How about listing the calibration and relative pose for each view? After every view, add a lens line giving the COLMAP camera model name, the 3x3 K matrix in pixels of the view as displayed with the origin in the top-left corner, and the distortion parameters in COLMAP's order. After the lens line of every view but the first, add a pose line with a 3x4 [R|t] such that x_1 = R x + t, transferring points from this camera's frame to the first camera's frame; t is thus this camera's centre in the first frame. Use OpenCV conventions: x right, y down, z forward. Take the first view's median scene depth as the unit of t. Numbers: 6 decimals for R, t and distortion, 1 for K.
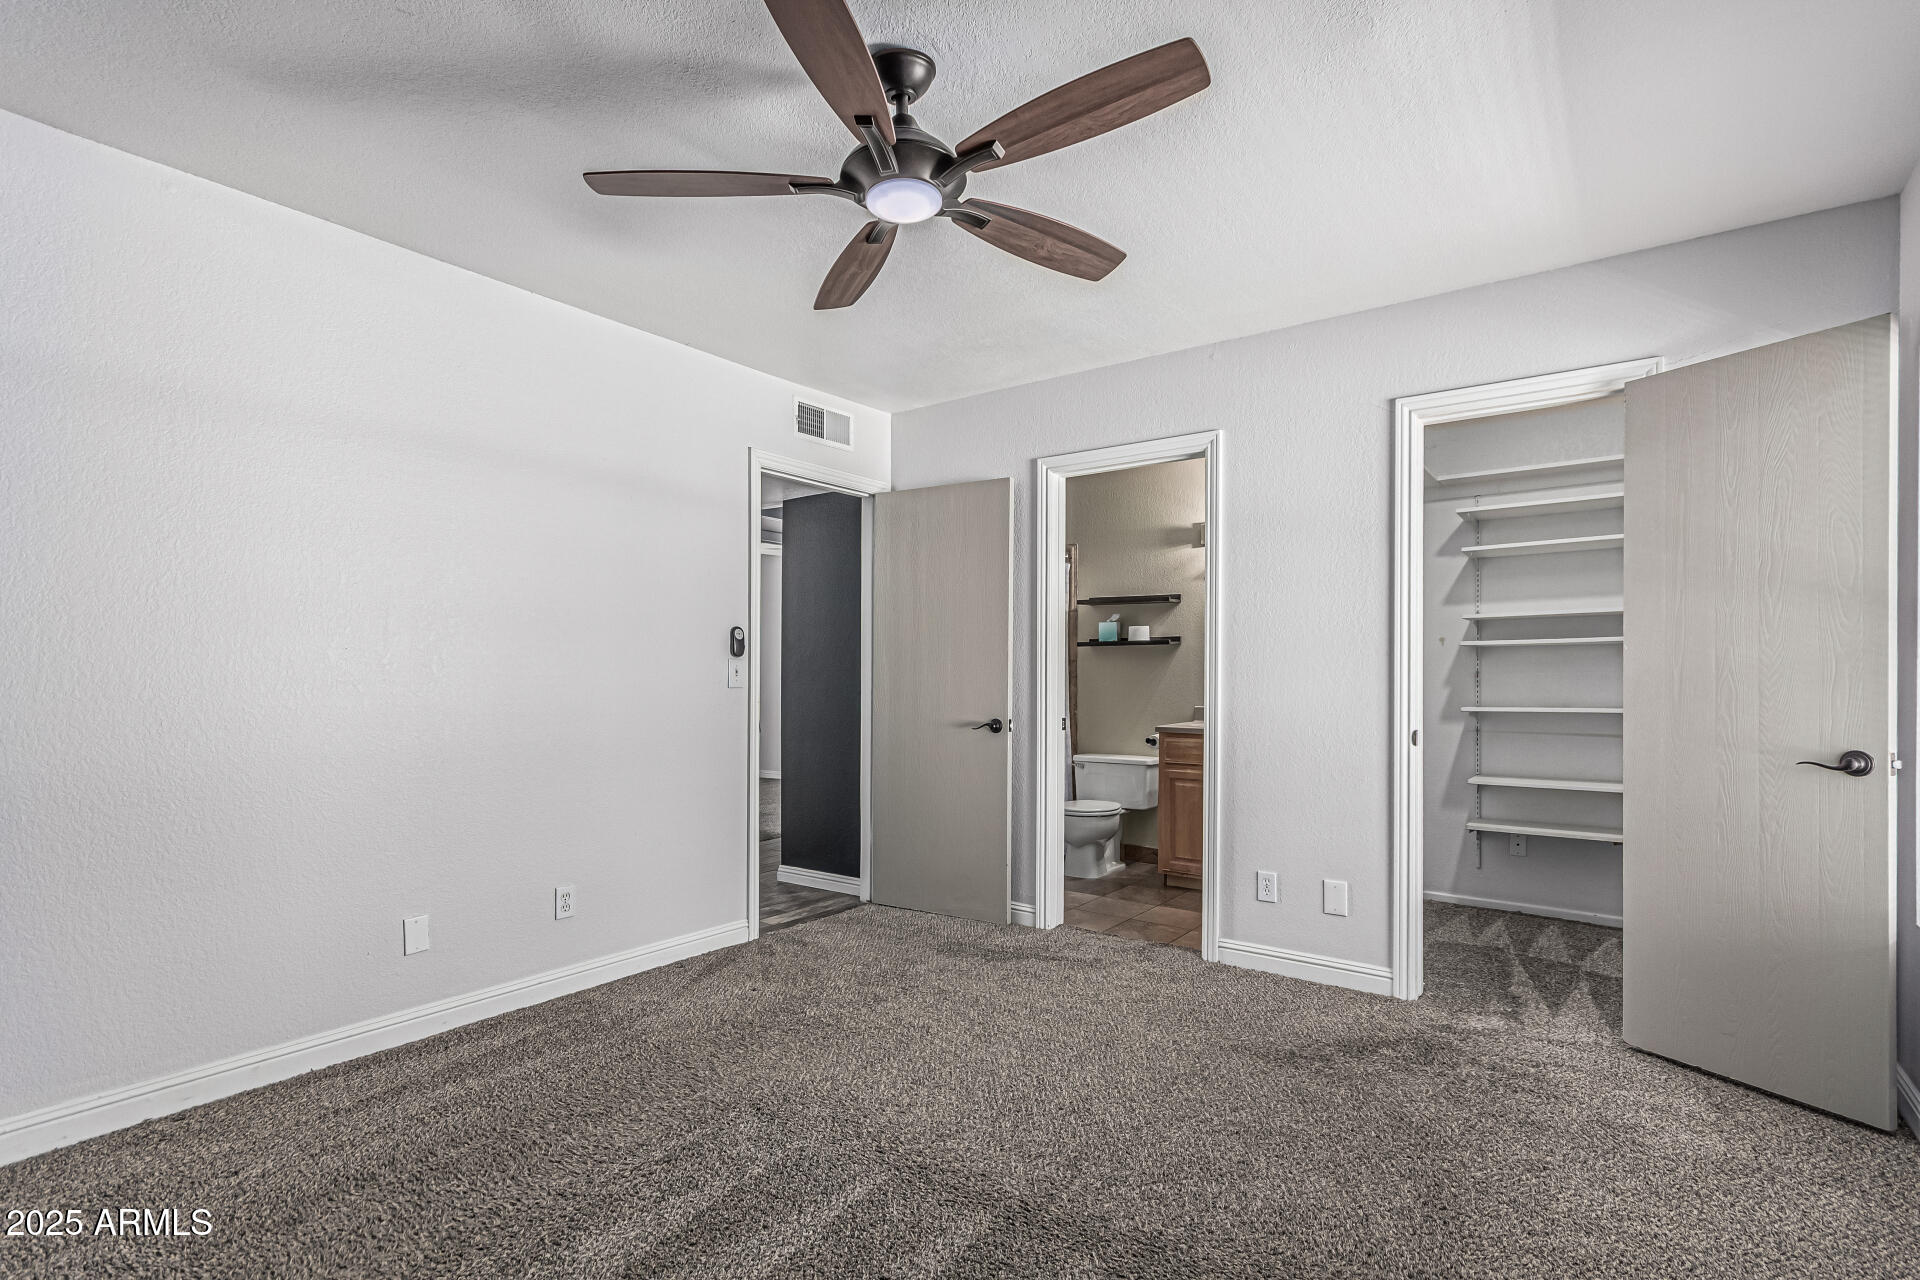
lens RADIAL K [[897.8, 0, 957.7], [0, 897.8, 654.4], [0, 0, 1]] dist [0.004515, 0.002118]
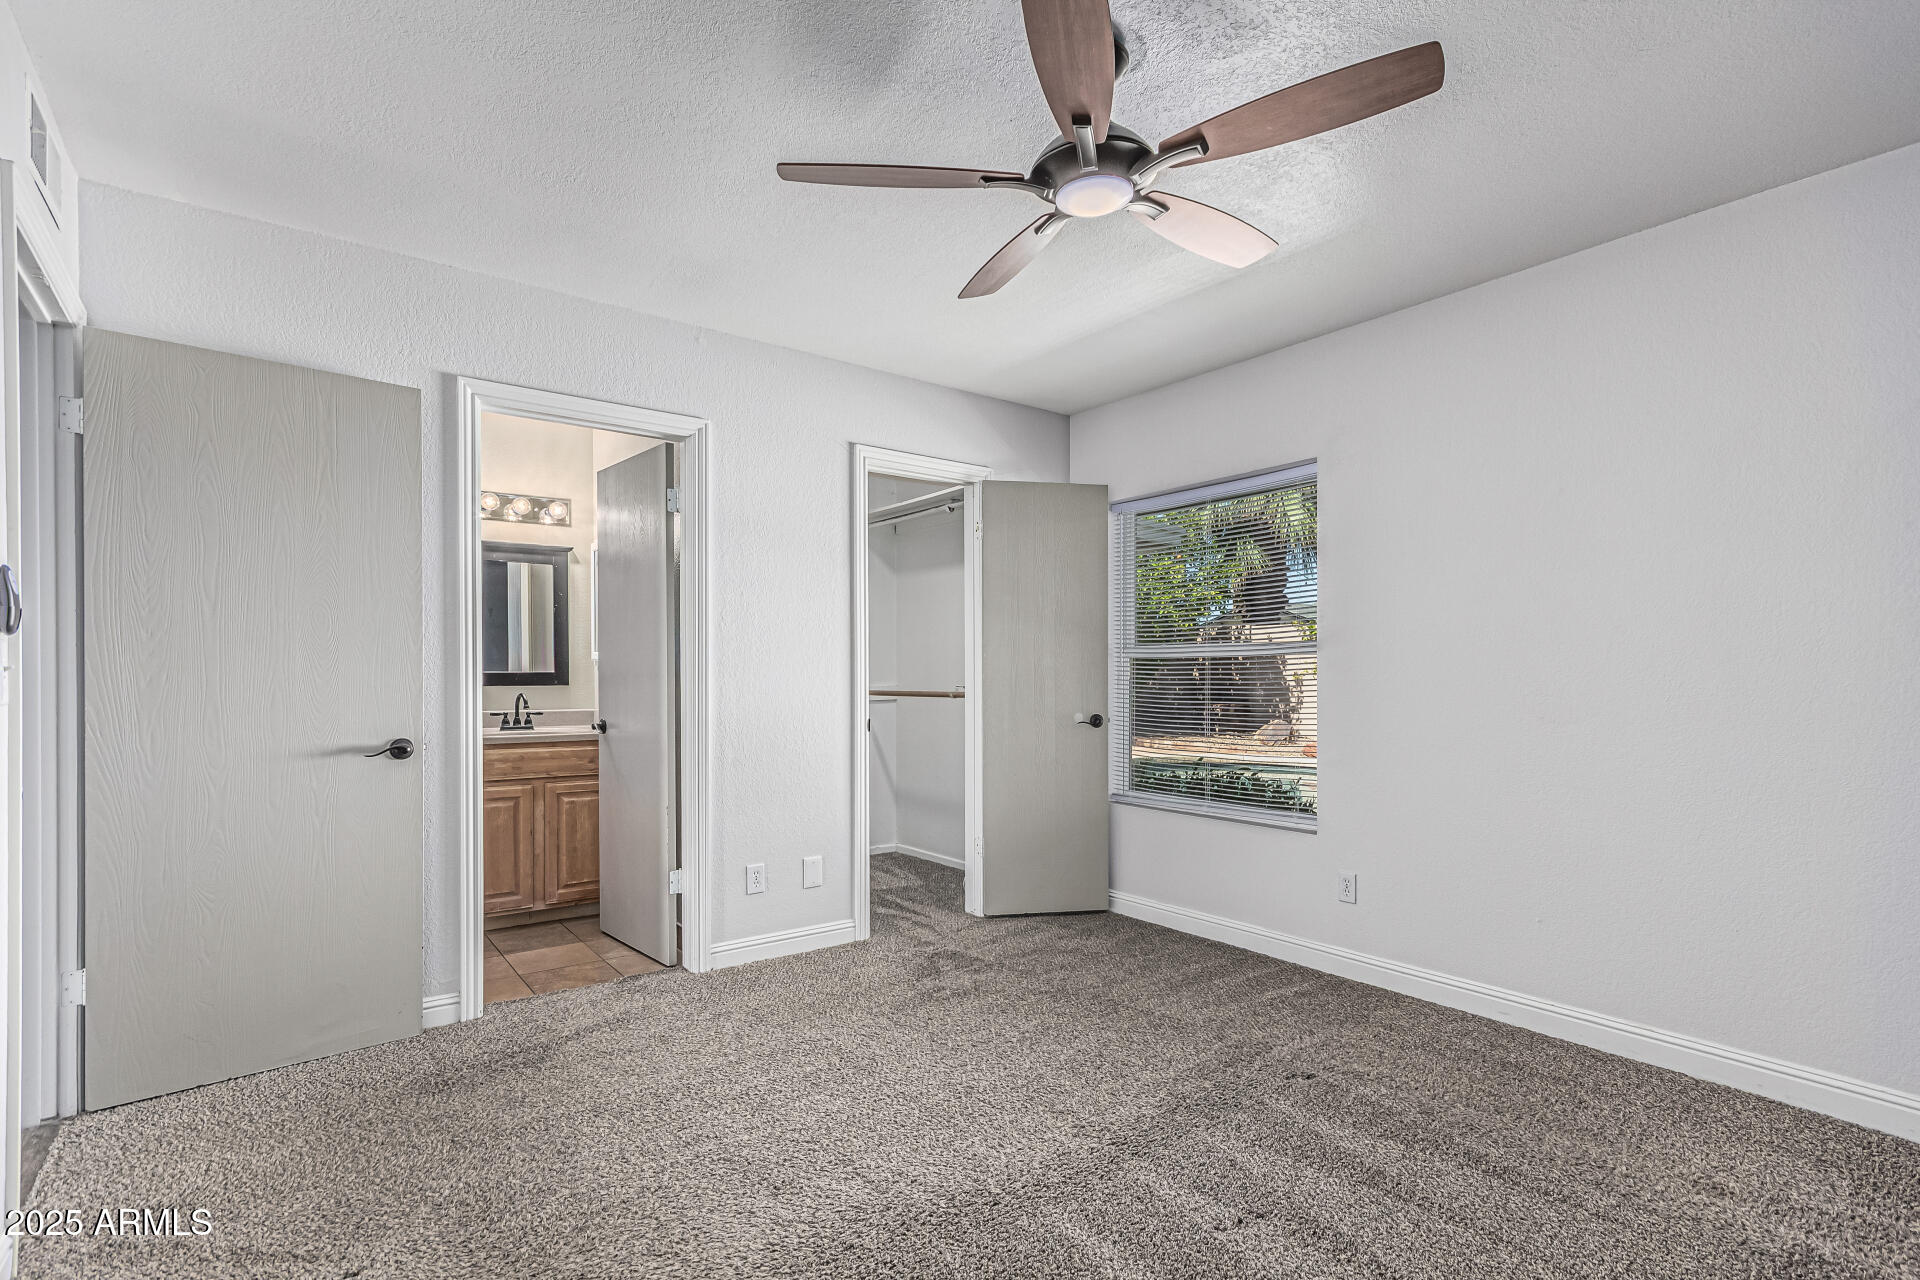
lens RADIAL K [[897.8, 0, 944.4], [0, 897.8, 675.0], [0, 0, 1]] dist [0.004515, 0.002118]
pose [[0.312213, 0.006766, 0.949988, -0.595066], [-0.011538, 0.999928, -0.003330, 0.026667], [-0.949942, -0.009921, 0.312268, 0.497229]]
